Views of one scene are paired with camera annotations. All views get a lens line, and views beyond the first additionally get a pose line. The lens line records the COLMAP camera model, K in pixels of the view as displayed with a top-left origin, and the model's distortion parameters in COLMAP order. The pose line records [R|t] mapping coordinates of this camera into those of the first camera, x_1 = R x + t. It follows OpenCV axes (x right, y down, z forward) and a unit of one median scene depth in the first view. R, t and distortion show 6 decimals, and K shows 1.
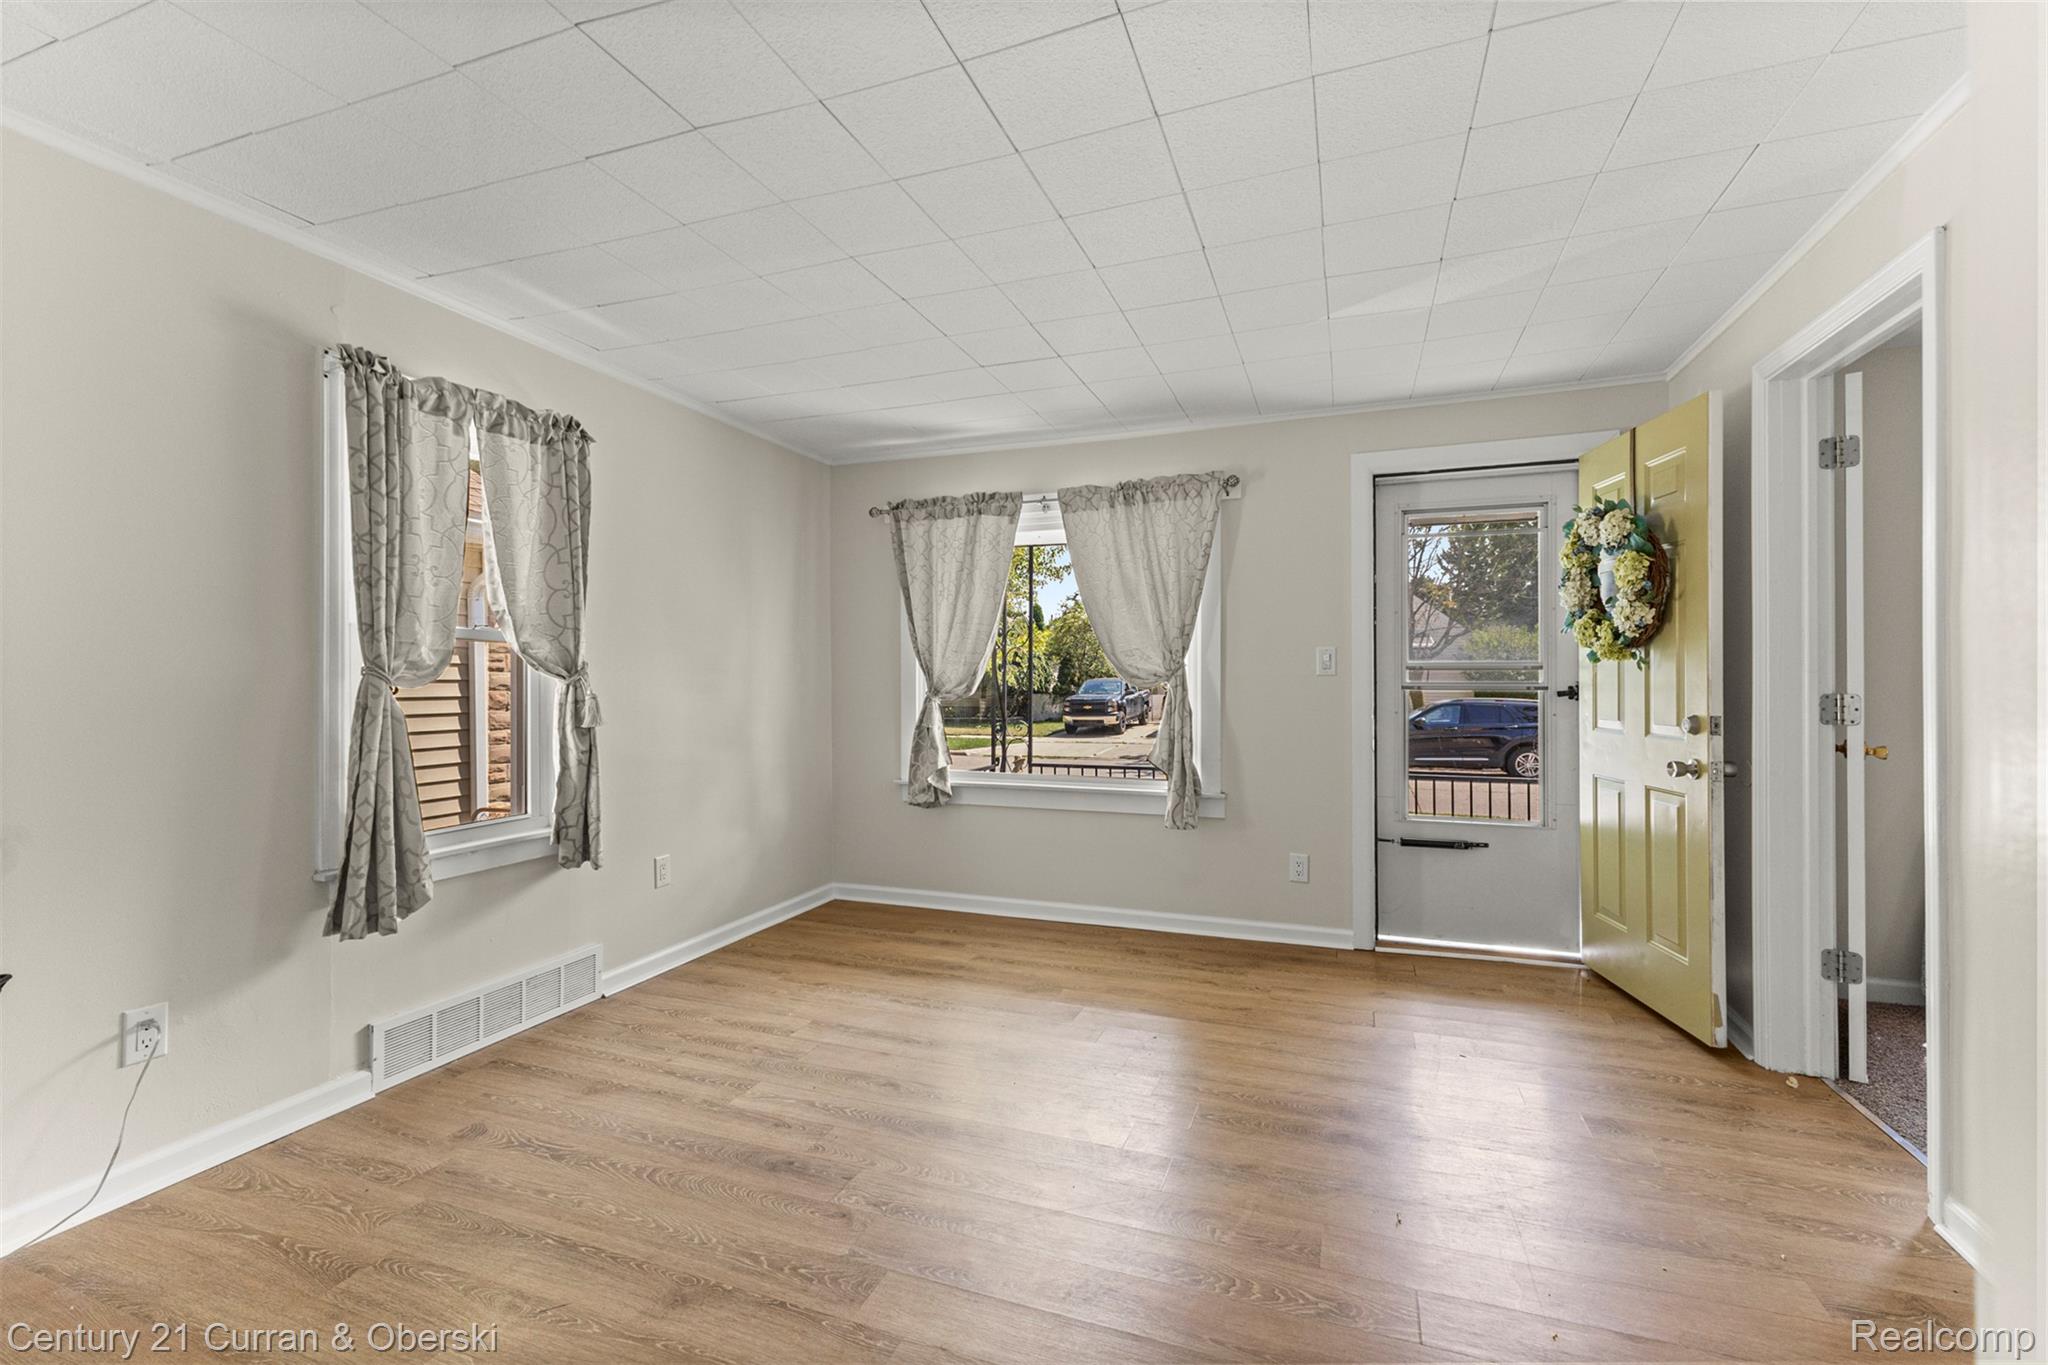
lens RADIAL K [[880.5, 0, 1025.4], [0, 880.5, 675.5], [0, 0, 1]] dist [0.009773, -0.000687]
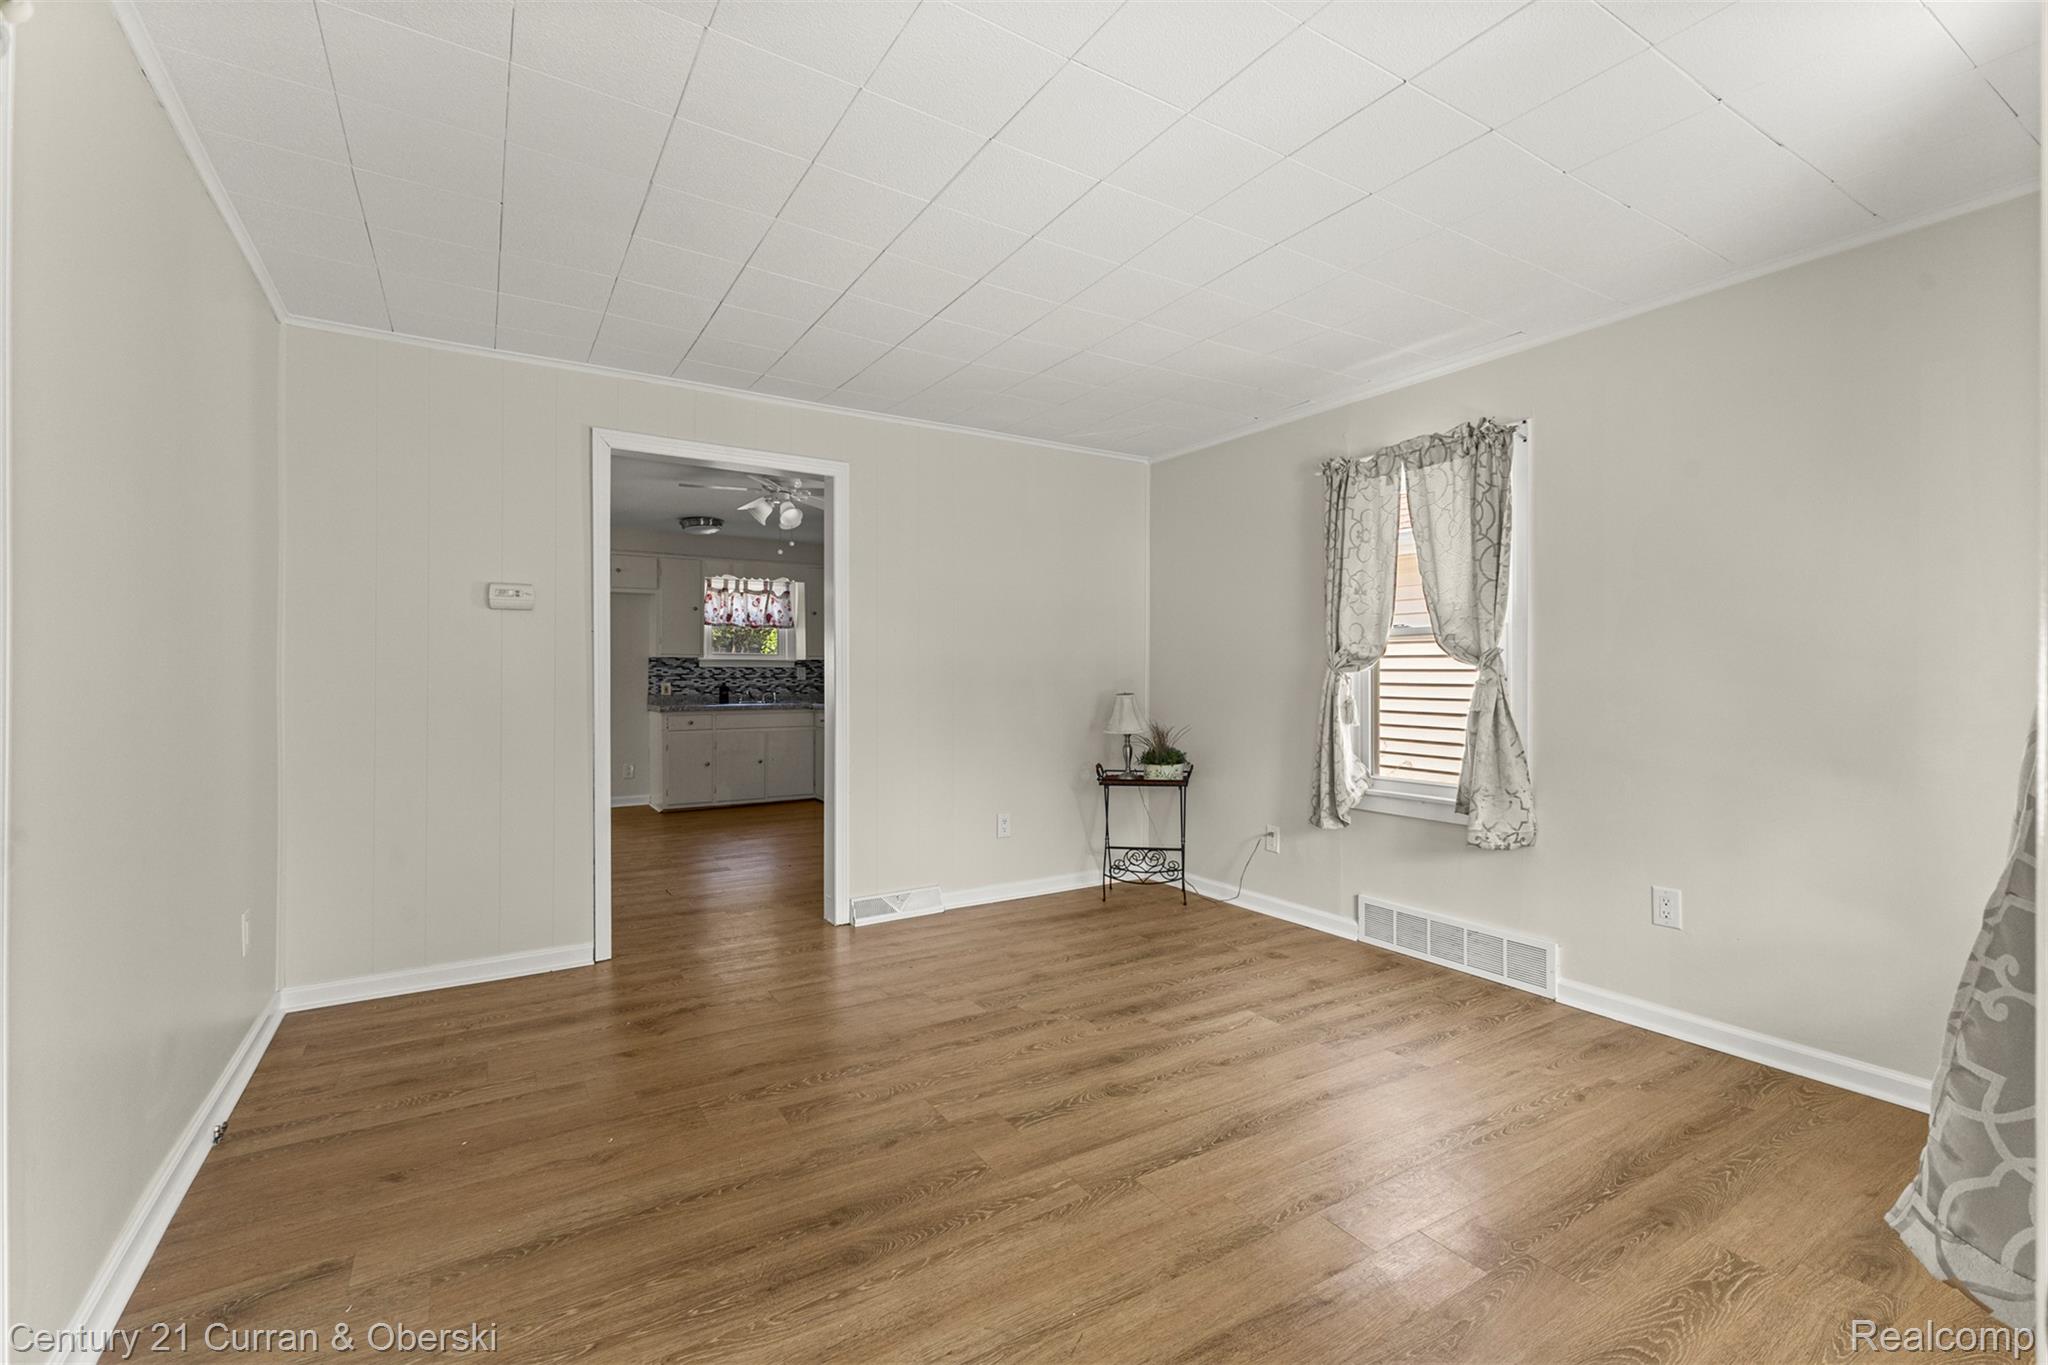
lens RADIAL K [[880.5, 0, 1025.4], [0, 880.5, 675.5], [0, 0, 1]] dist [0.009773, -0.000687]
pose [[-0.608937, 0.001794, -0.793217, 0.612553], [0.003437, 0.999994, -0.000377, 0.013934], [0.793211, -0.002955, -0.608939, 1.115382]]
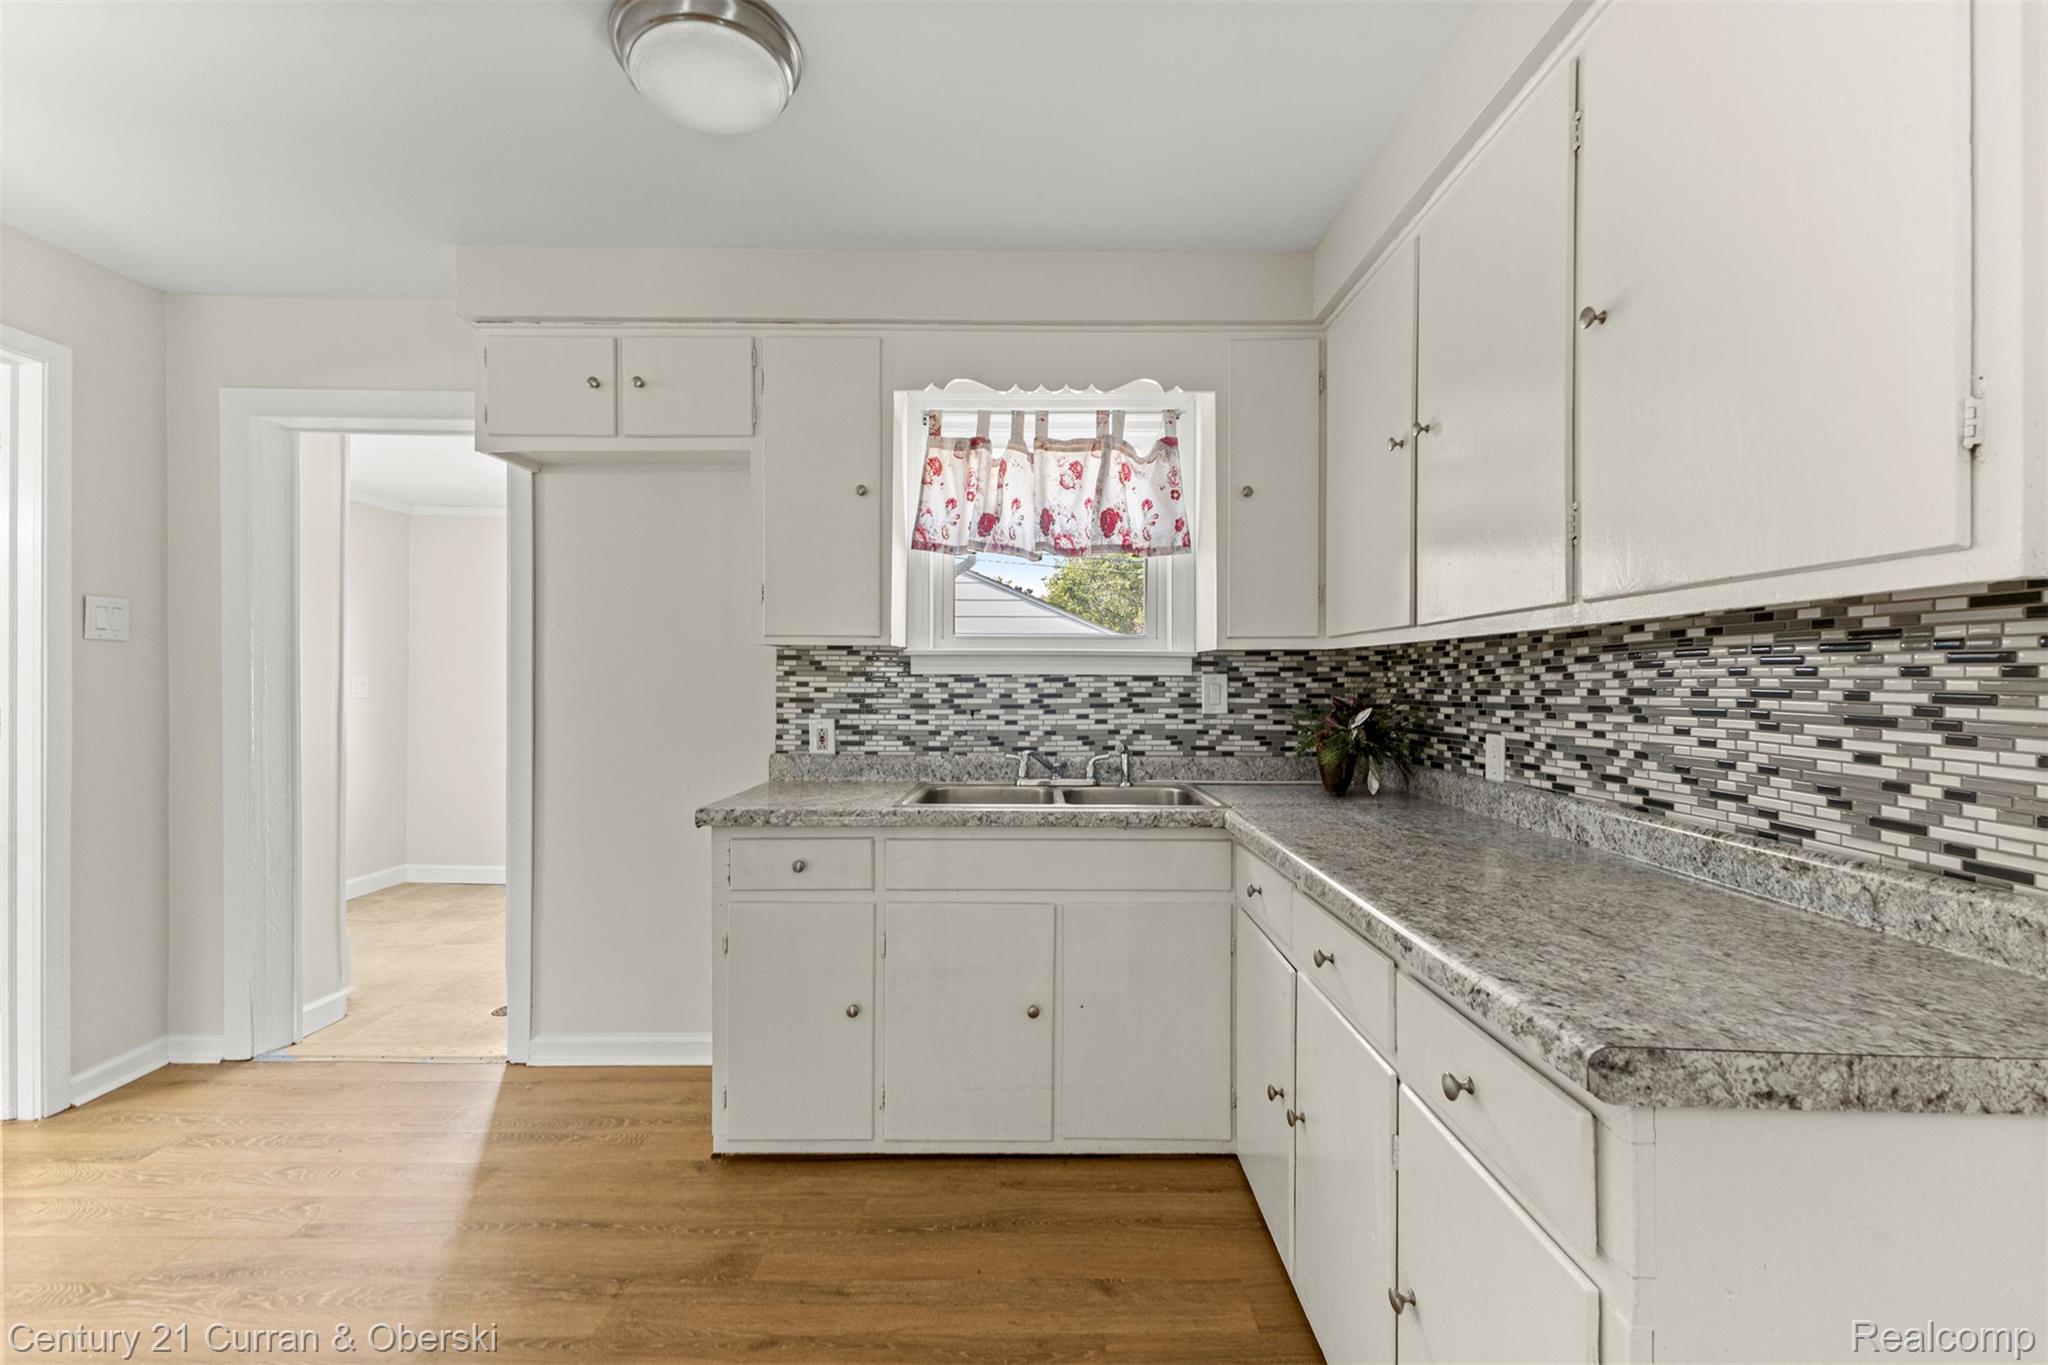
lens RADIAL K [[899.5, 0, 1027.0], [0, 899.5, 685.3], [0, 0, 1]] dist [0.017762, 0.000021]
pose [[-0.937570, 0.001137, -0.347794, -0.574238], [-0.000470, 0.999990, 0.004539, -0.007100], [0.347796, 0.004419, -0.937560, -0.240776]]
